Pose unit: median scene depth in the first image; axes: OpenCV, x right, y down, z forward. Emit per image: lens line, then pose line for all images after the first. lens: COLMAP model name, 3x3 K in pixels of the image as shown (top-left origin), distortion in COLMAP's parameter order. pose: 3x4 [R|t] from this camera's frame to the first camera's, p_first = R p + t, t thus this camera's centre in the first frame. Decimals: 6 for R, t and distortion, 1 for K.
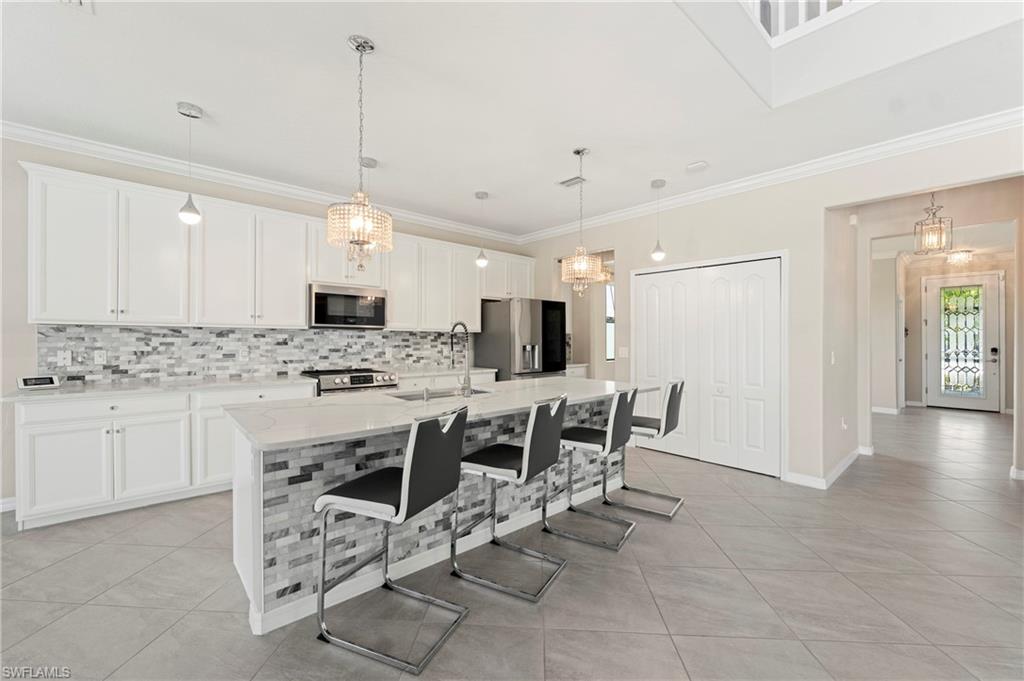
lens RADIAL K [[416.0, 0, 523.4], [0, 416.0, 341.0], [0, 0, 1]] dist [-0.015640, -0.000756]
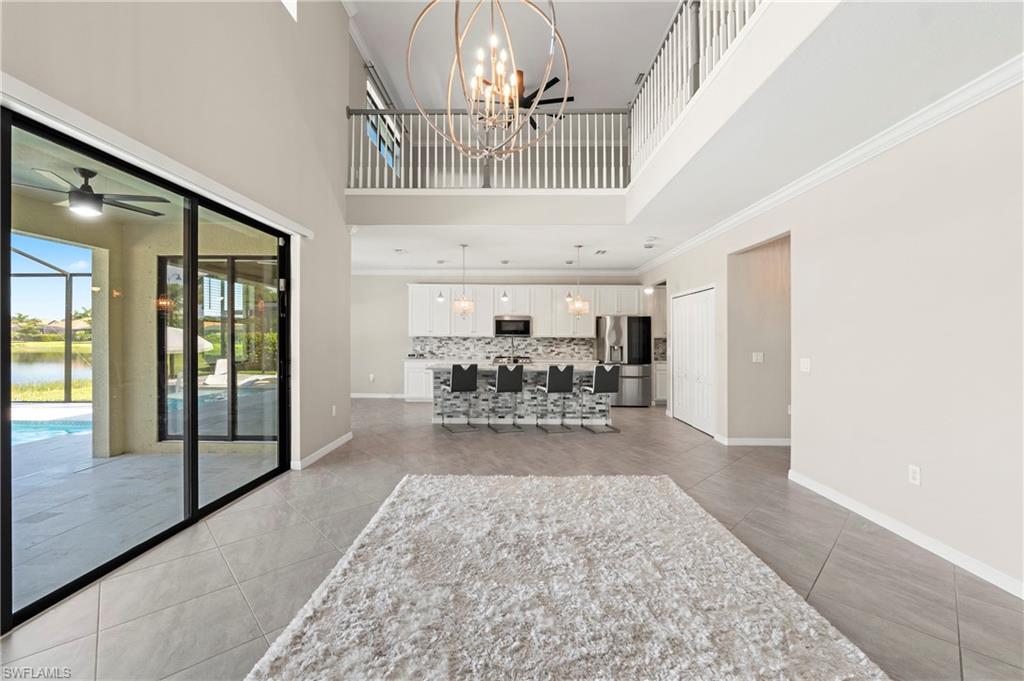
lens RADIAL K [[416.0, 0, 508.5], [0, 416.0, 331.3], [0, 0, 1]] dist [-0.015640, -0.000756]
pose [[0.727215, -0.013096, -0.686285, 0.977020], [-0.005470, 0.999676, -0.024872, -0.004519], [0.686388, 0.021841, 0.726907, -0.504744]]
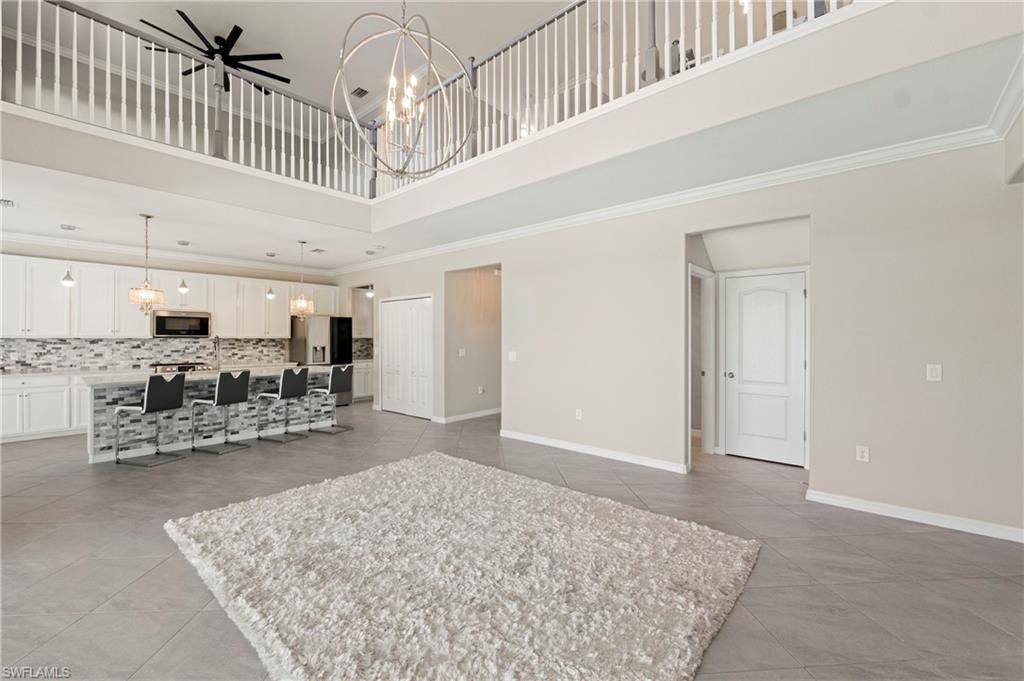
lens RADIAL K [[416.0, 0, 513.1], [0, 416.0, 335.7], [0, 0, 1]] dist [-0.015640, -0.000756]
pose [[0.993513, -0.006099, 0.113558, 0.683961], [0.007434, 0.999908, -0.011333, -0.009847], [-0.113478, 0.012103, 0.993467, -0.743660]]
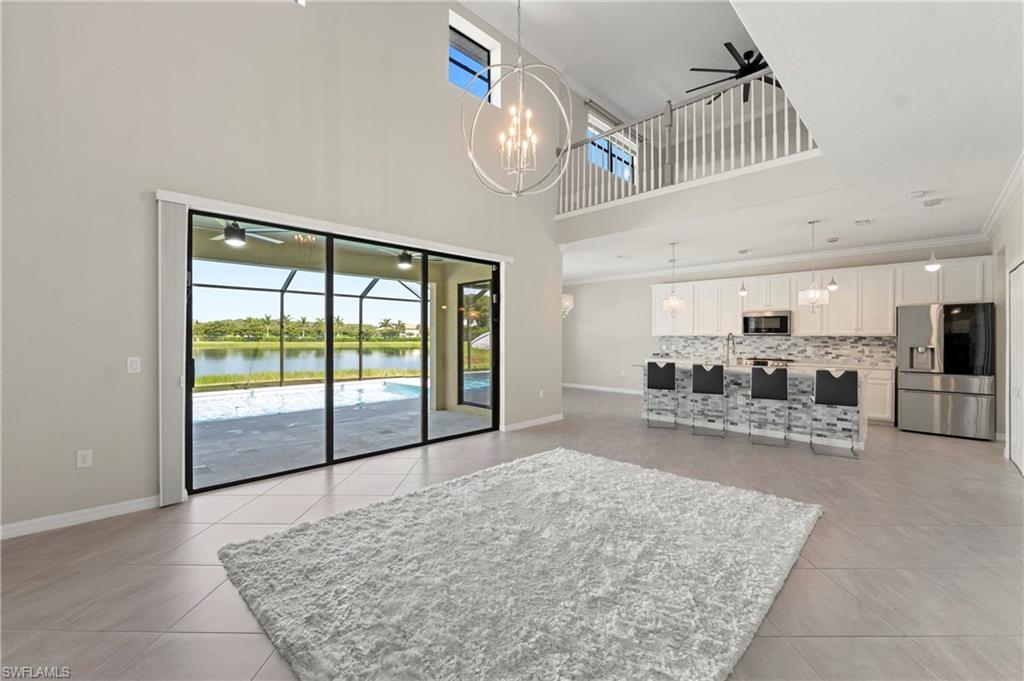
lens RADIAL K [[416.0, 0, 507.4], [0, 416.0, 337.2], [0, 0, 1]] dist [-0.015640, -0.000756]
pose [[0.045271, -0.006548, -0.998953, 1.302089], [-0.009328, 0.999932, -0.006978, 0.000939], [0.998931, 0.009635, 0.045206, -0.180699]]
